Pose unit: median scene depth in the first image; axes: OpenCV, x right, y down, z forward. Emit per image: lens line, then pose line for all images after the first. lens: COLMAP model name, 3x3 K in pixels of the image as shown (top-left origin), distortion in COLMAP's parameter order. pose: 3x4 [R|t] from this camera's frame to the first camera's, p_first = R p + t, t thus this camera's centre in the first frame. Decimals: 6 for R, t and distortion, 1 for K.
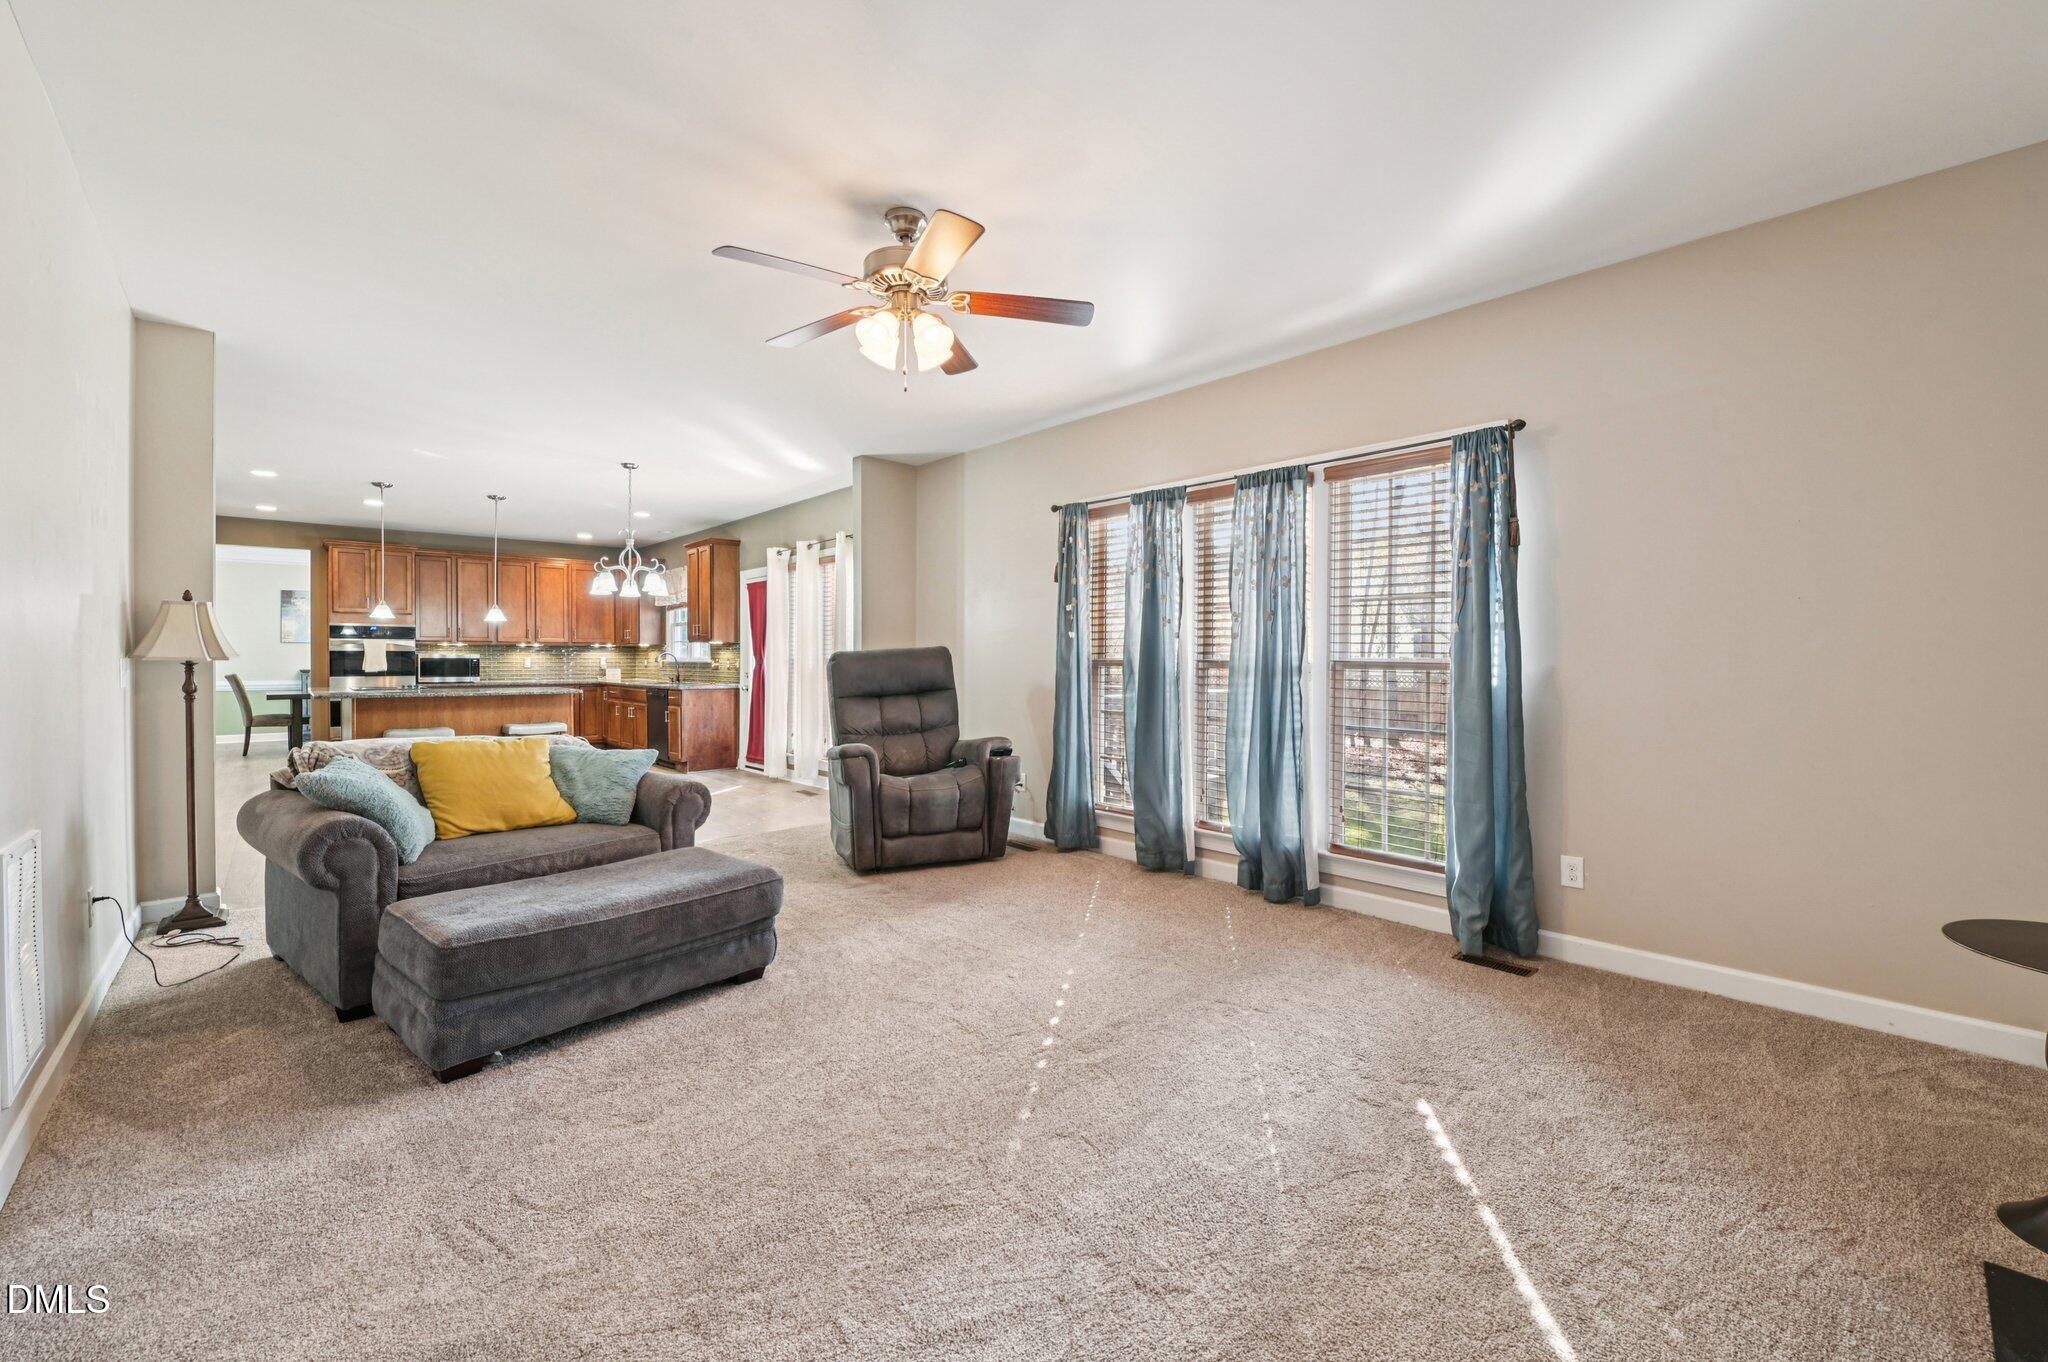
lens RADIAL K [[833.3, 0, 1023.1], [0, 833.3, 670.1], [0, 0, 1]] dist [-0.014076, -0.000263]
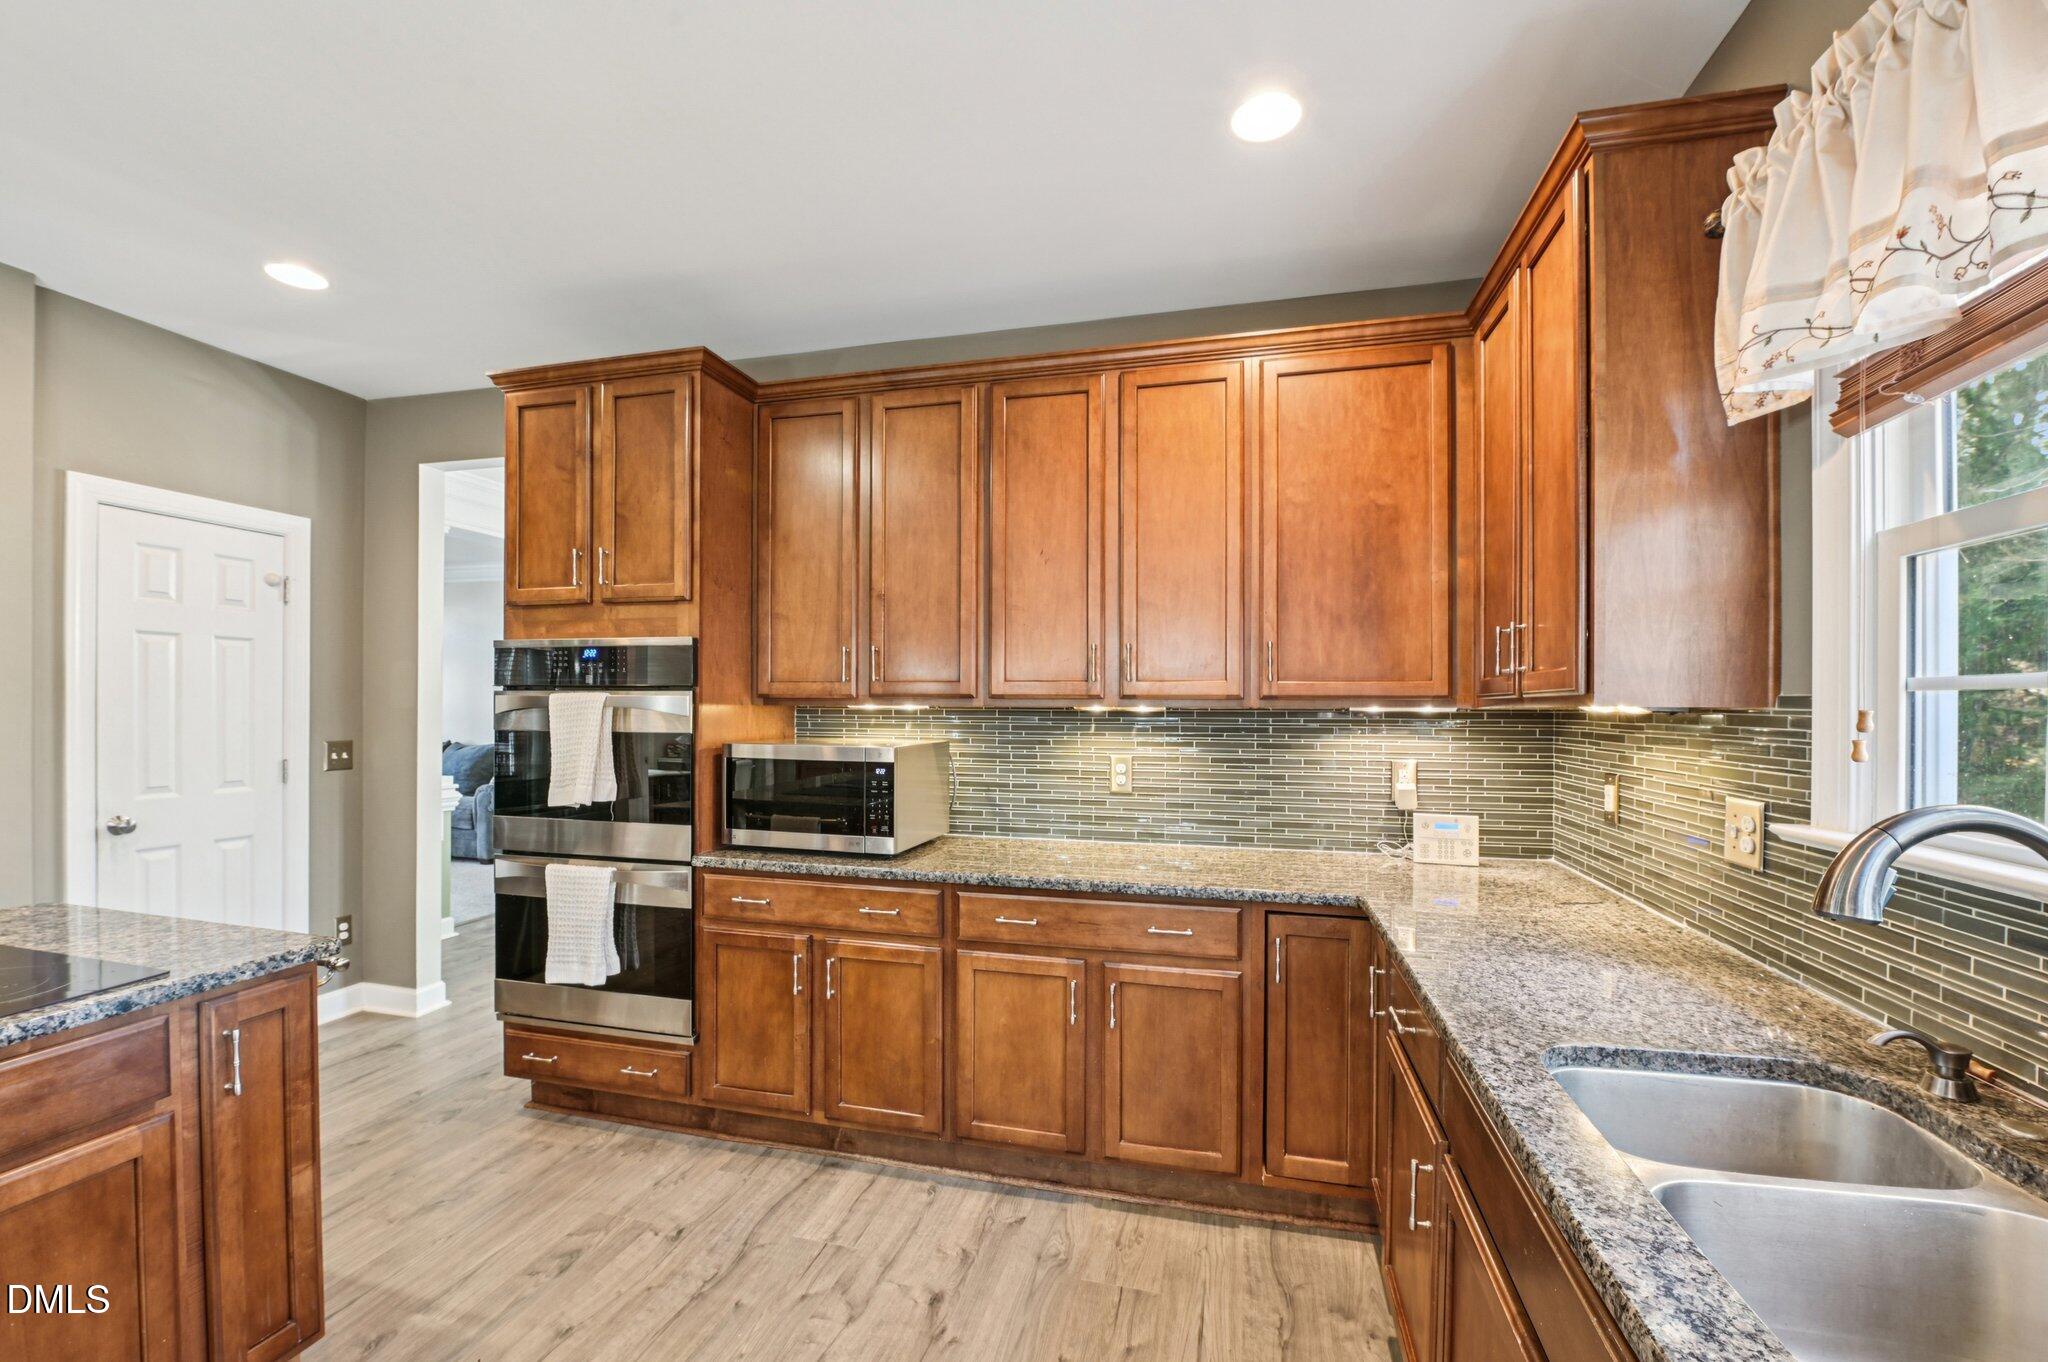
lens RADIAL K [[851.7, 0, 1021.3], [0, 851.7, 705.8], [0, 0, 1]] dist [-0.015365, -0.000322]
pose [[0.559320, 0.001957, -0.828950, -0.386513], [-0.016572, 0.999824, -0.008822, -0.027657], [0.828787, 0.018671, 0.559253, 0.815241]]
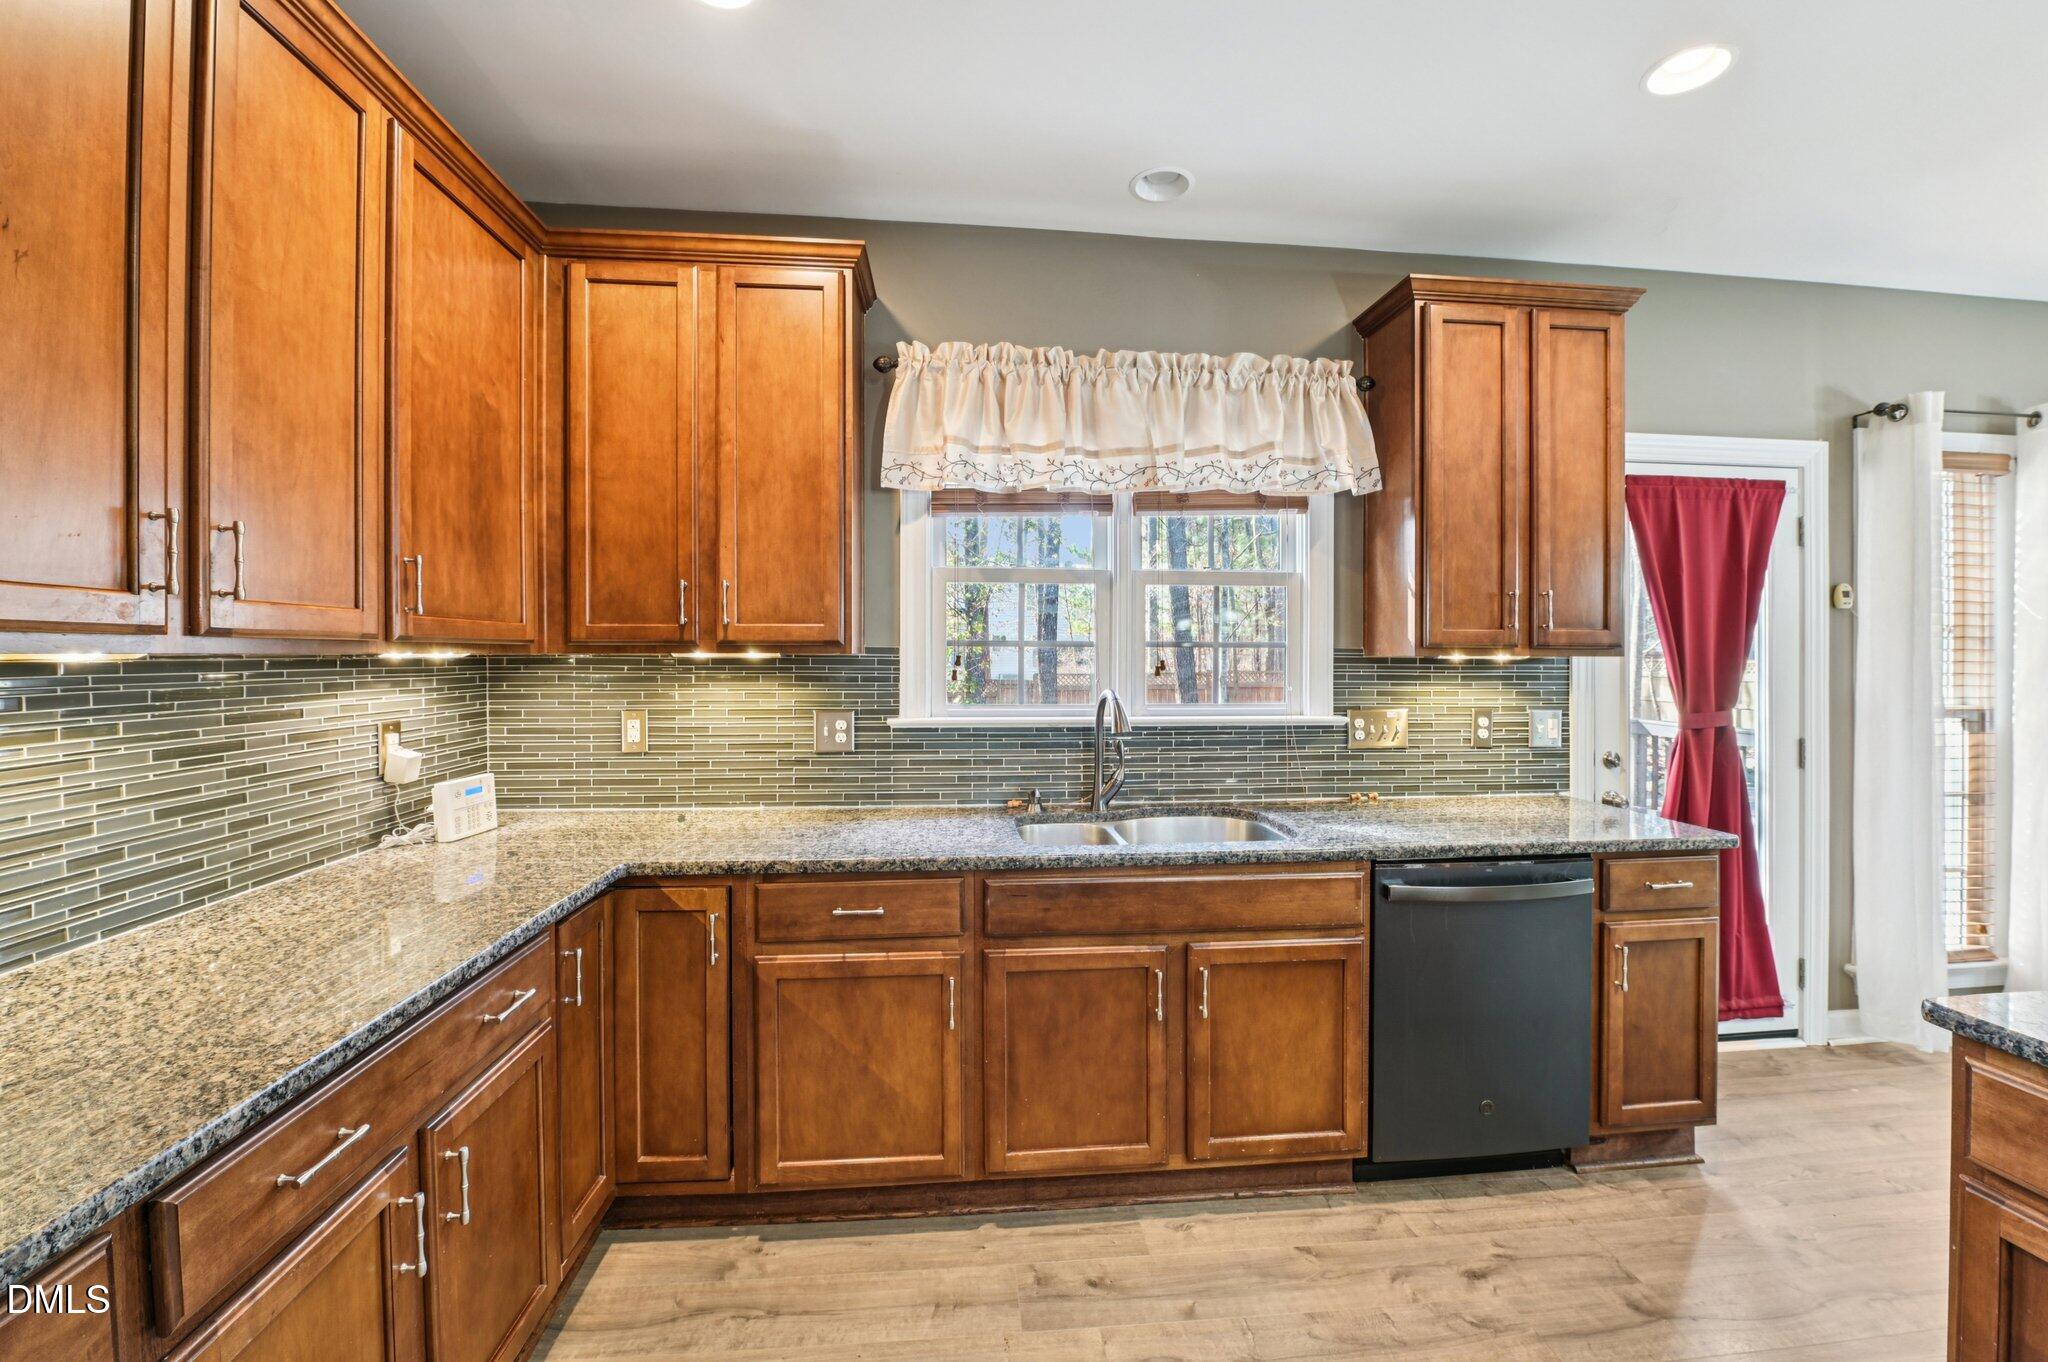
lens RADIAL K [[833.3, 0, 1023.1], [0, 833.3, 670.1], [0, 0, 1]] dist [-0.014076, -0.000263]
pose [[0.586711, -0.012130, 0.809706, -0.606698], [0.009958, 0.999920, 0.007764, -0.027387], [-0.809735, 0.003508, 0.586785, 0.822433]]
